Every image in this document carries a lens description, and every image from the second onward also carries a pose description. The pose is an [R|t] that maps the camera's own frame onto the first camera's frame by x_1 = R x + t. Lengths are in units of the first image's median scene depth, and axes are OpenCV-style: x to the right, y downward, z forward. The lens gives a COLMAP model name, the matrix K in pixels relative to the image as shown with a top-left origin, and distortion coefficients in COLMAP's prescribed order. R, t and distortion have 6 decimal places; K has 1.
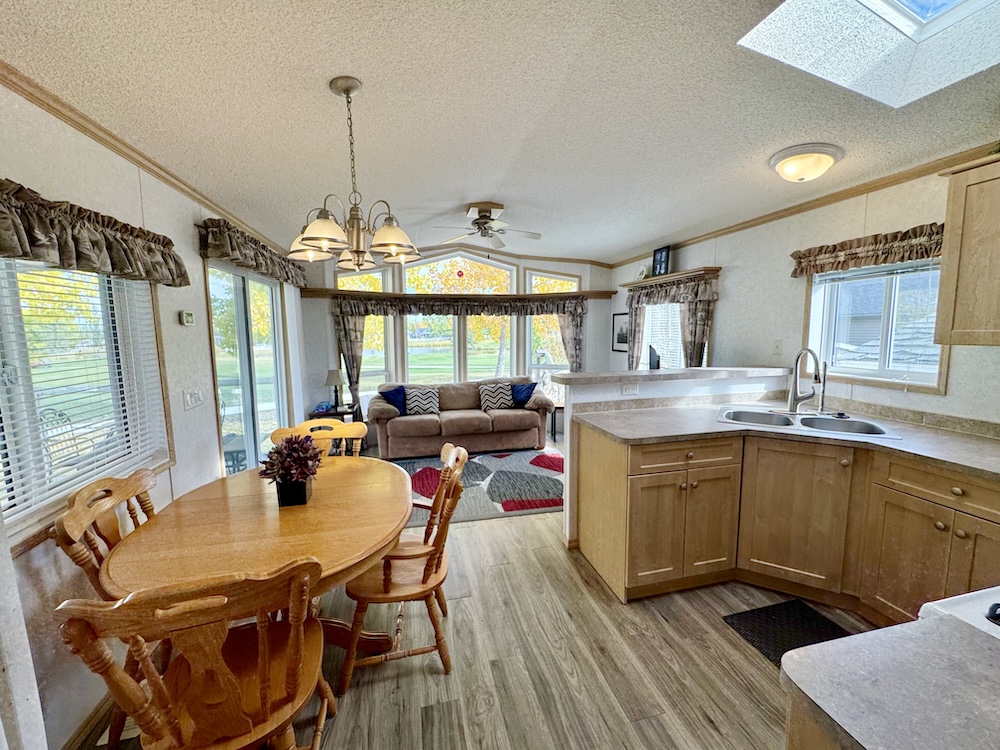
lens RADIAL K [[399.1, 0, 500.0], [0, 399.1, 373.9], [0, 0, 1]] dist [-0.001299, 0.000681]
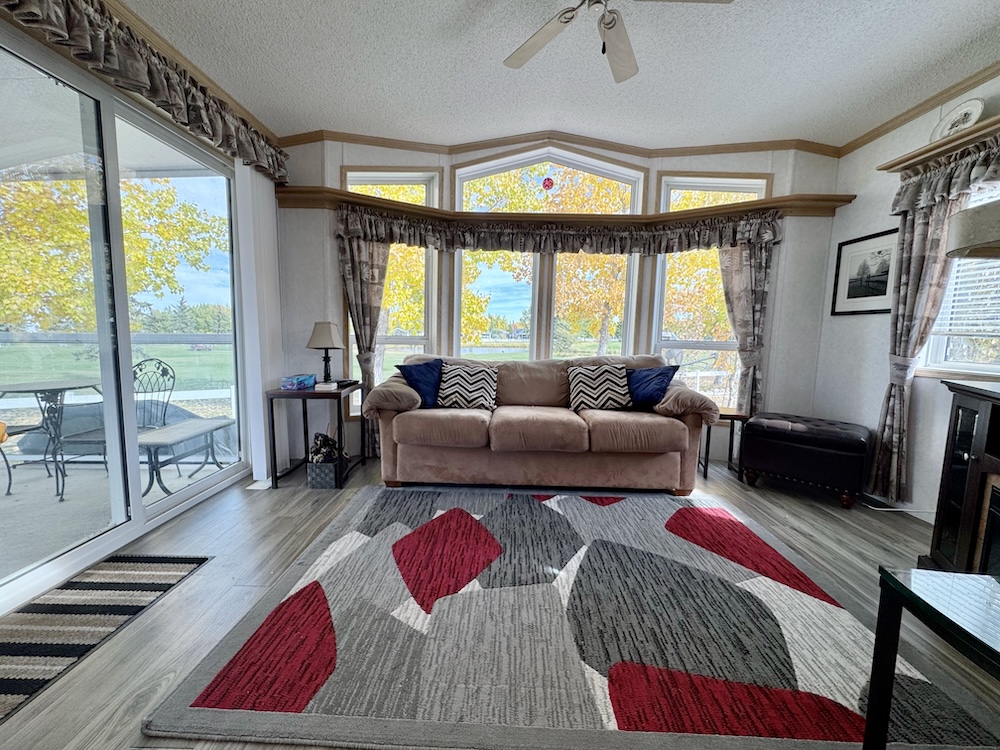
lens RADIAL K [[399.1, 0, 500.0], [0, 399.1, 373.9], [0, 0, 1]] dist [-0.001299, 0.000681]
pose [[0.970692, 0.054259, -0.234121, -0.013957], [-0.055749, 0.998445, 0.000255, 0.047983], [0.233770, 0.012804, 0.972207, 0.442031]]
